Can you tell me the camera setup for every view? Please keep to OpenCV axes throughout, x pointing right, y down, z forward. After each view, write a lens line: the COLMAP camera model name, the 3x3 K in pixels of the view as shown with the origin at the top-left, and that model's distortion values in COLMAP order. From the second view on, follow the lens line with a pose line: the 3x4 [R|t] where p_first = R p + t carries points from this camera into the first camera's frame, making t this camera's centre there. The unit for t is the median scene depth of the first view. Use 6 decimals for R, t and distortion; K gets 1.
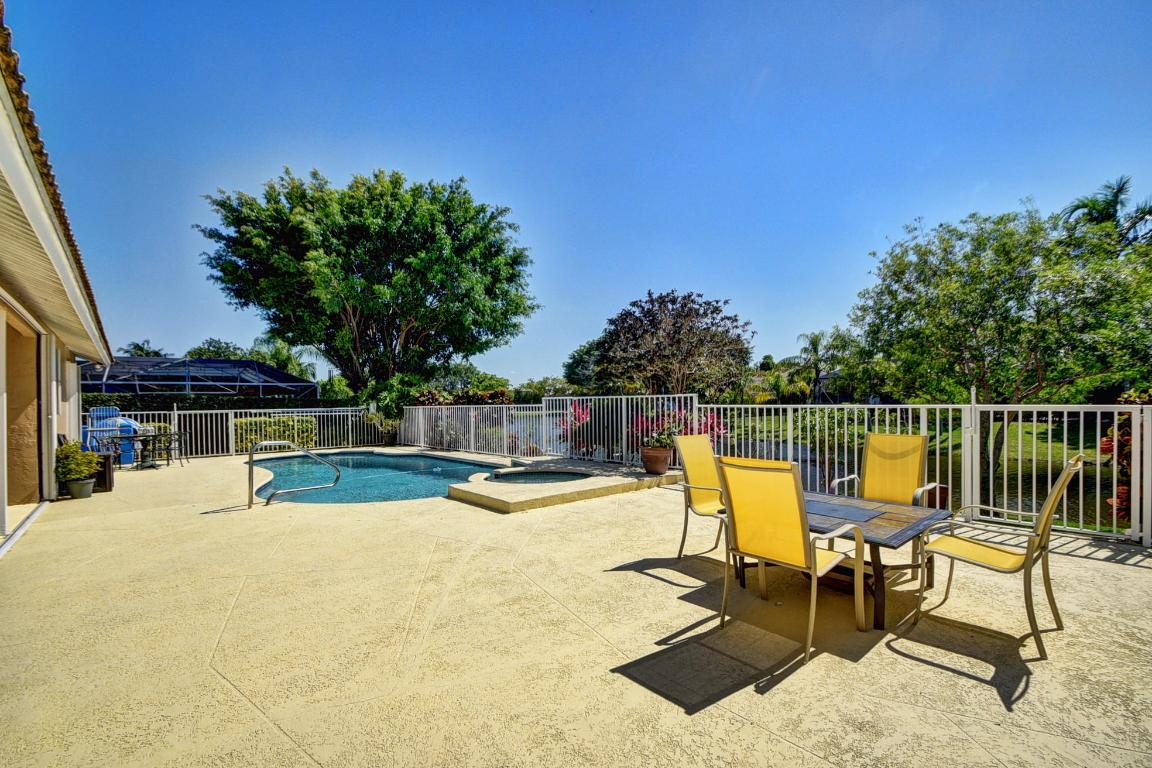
lens RADIAL K [[503.0, 0, 578.9], [0, 503.0, 401.4], [0, 0, 1]] dist [0.001544, 0.000223]
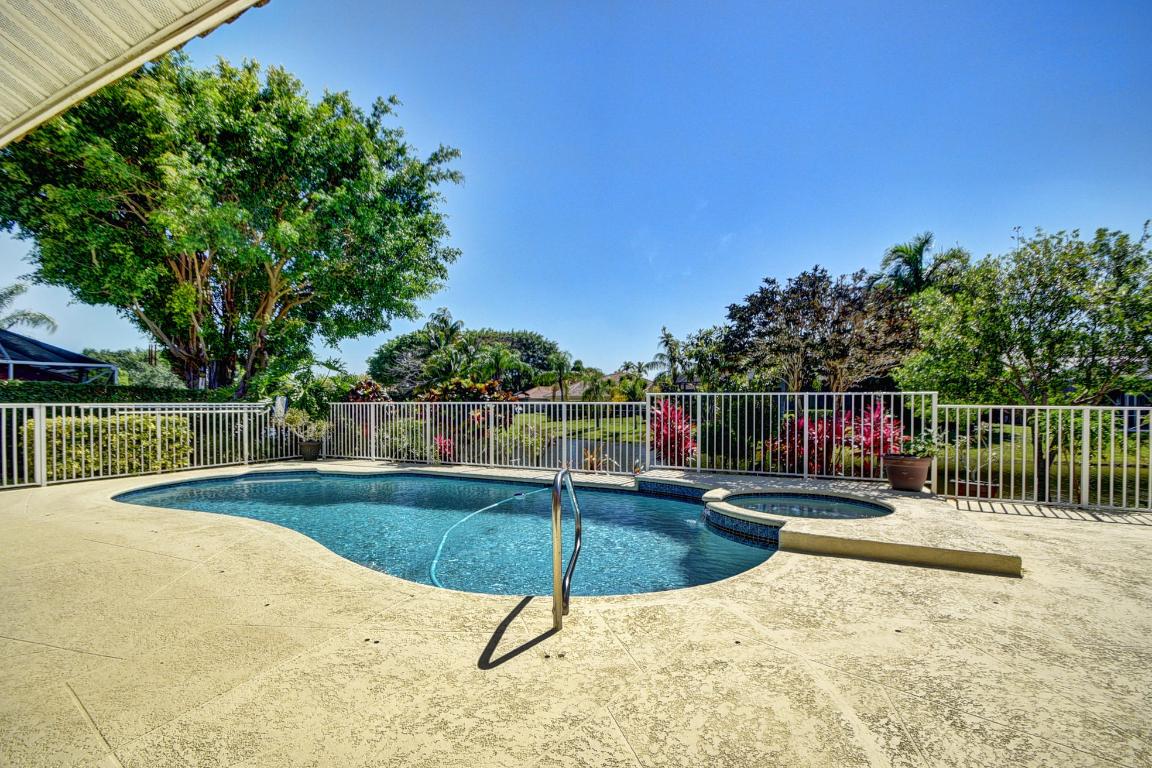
lens RADIAL K [[505.8, 0, 574.8], [0, 505.8, 404.2], [0, 0, 1]] dist [0.008475, -0.013986]
pose [[0.923011, 0.018308, 0.384338, -0.344318], [-0.019077, 0.999816, -0.001812, 0.007964], [-0.384300, -0.005659, 0.923191, 0.260780]]
